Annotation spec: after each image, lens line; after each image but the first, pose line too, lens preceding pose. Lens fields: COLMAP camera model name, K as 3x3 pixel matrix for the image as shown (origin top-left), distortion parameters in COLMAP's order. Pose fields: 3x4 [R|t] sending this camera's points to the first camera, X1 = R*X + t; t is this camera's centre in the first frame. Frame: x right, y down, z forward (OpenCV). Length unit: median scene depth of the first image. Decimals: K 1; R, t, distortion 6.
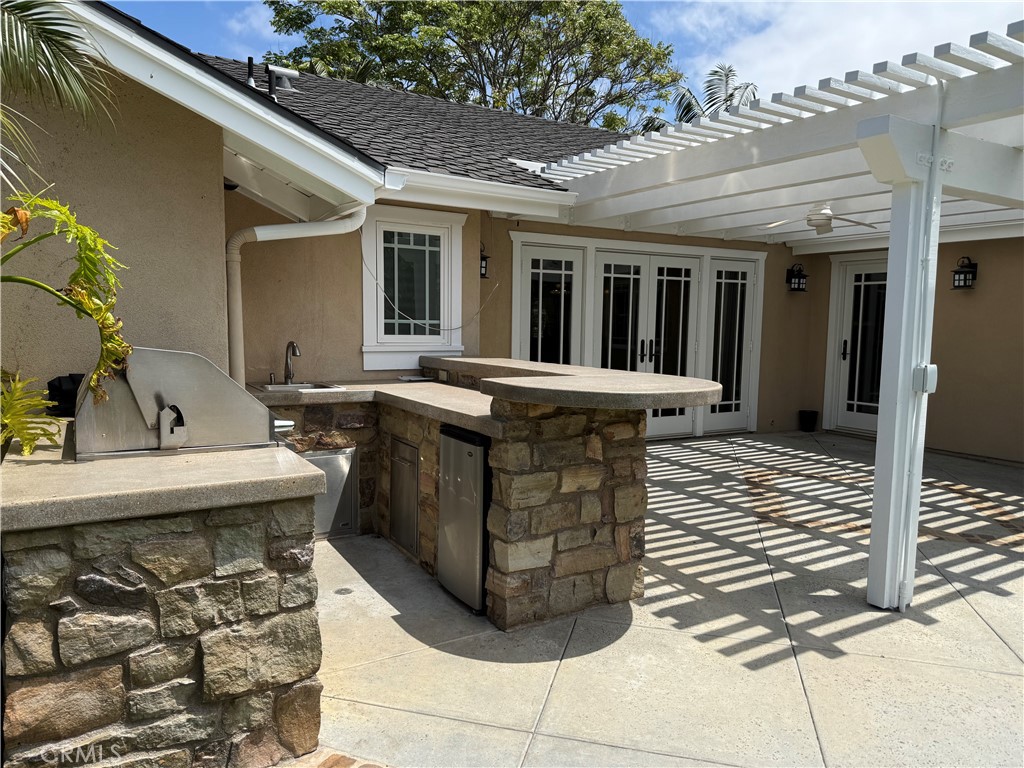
lens RADIAL K [[710.2, 0, 512.5], [0, 710.2, 379.8], [0, 0, 1]] dist [0.068096, -0.099141]
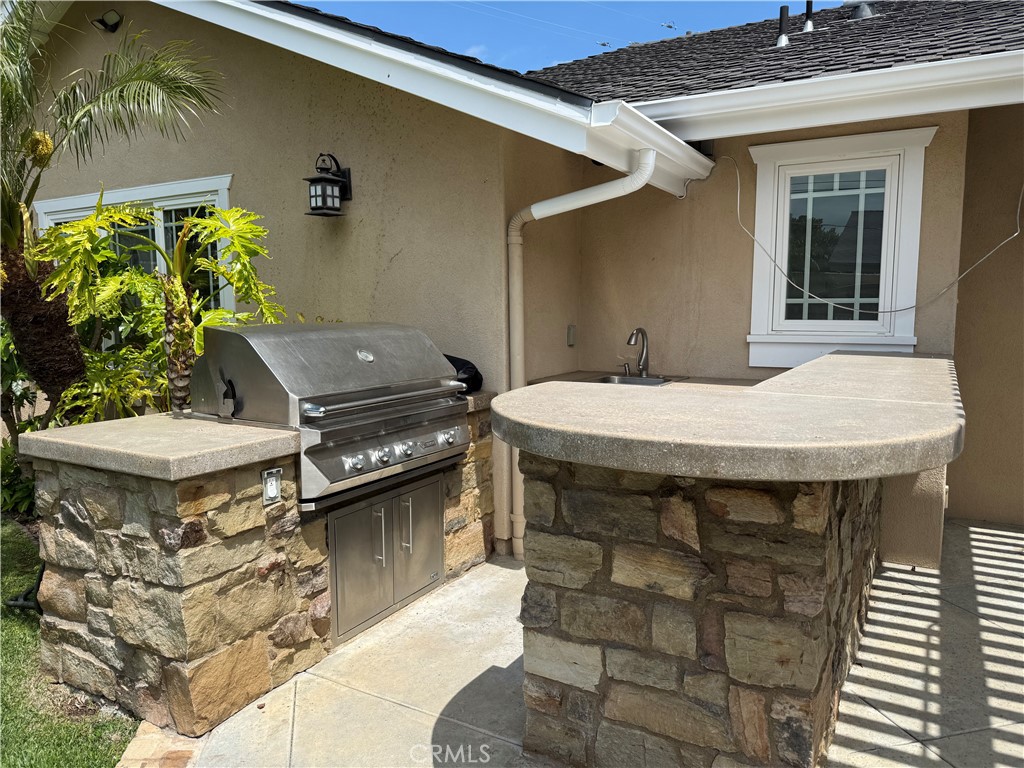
lens RADIAL K [[710.2, 0, 512.5], [0, 710.2, 379.8], [0, 0, 1]] dist [0.068096, -0.099141]
pose [[0.475854, 0.070204, -0.876718, 0.535132], [-0.057725, 0.997153, 0.048517, -0.033555], [0.877628, 0.027521, 0.478552, 0.629726]]
